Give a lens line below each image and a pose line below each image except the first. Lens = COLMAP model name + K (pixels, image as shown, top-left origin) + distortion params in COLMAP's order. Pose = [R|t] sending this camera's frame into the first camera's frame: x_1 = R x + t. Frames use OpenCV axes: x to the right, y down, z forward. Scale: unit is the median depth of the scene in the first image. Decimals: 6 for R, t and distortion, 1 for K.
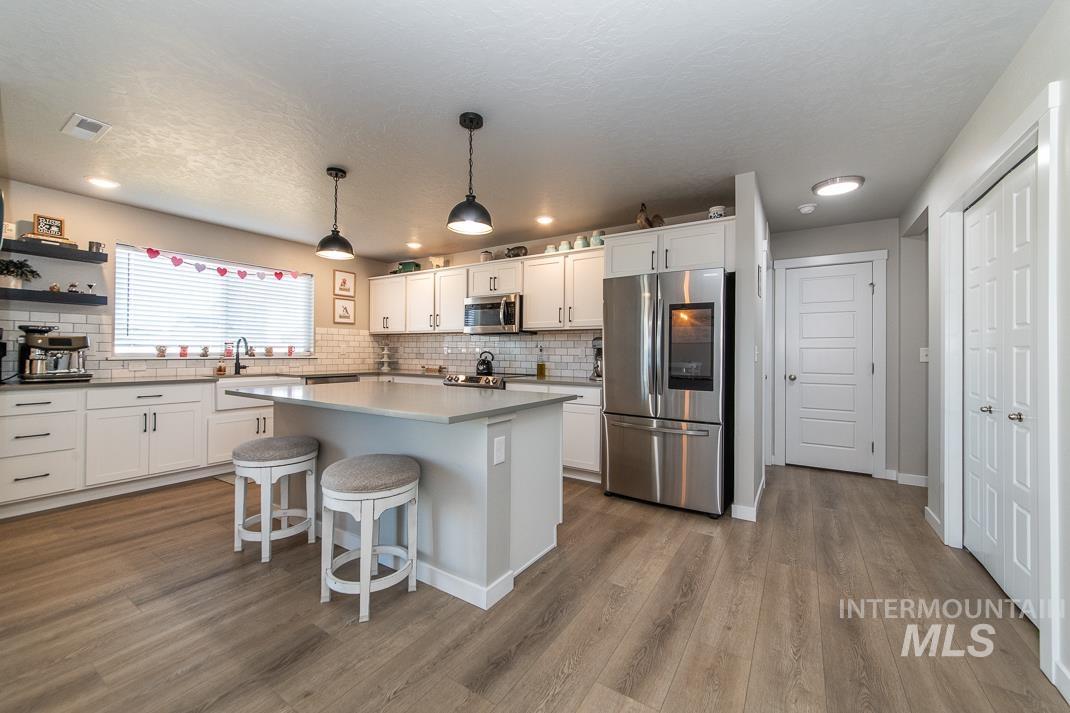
lens RADIAL K [[414.8, 0, 537.5], [0, 414.8, 348.3], [0, 0, 1]] dist [-0.006895, -0.000289]
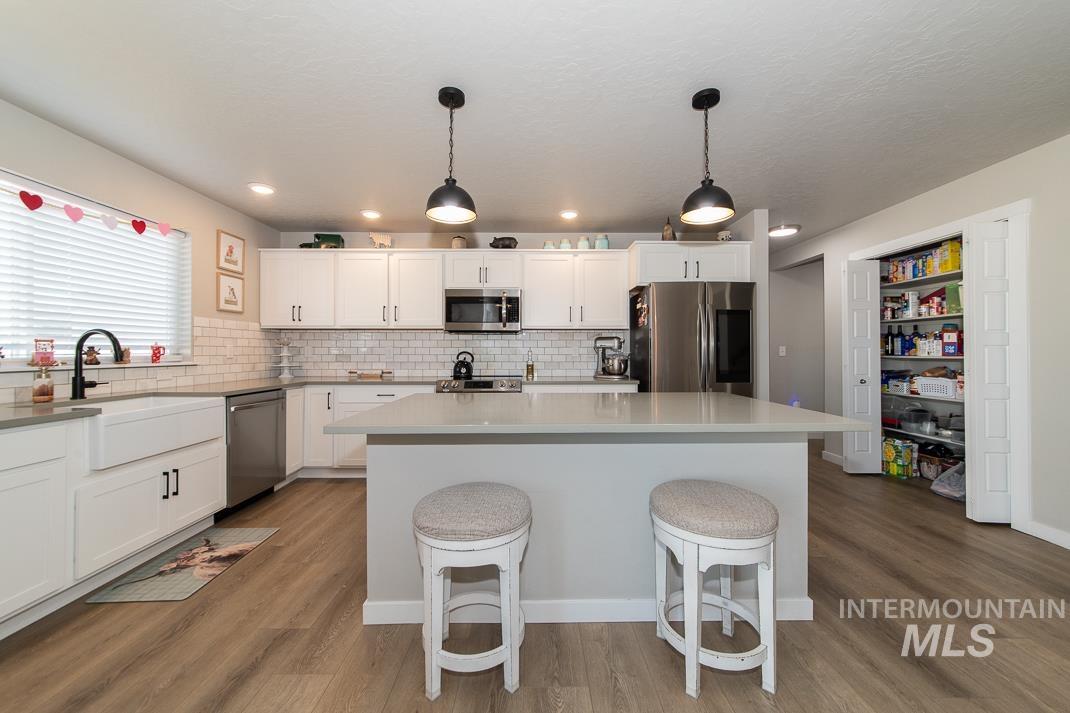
lens RADIAL K [[395.2, 0, 535.1], [0, 395.2, 348.9], [0, 0, 1]] dist [-0.002136, -0.000040]
pose [[0.842310, -0.005789, 0.538963, -0.447387], [0.002698, 0.999975, 0.006523, -0.003215], [-0.538987, -0.004040, 0.842304, 0.217829]]
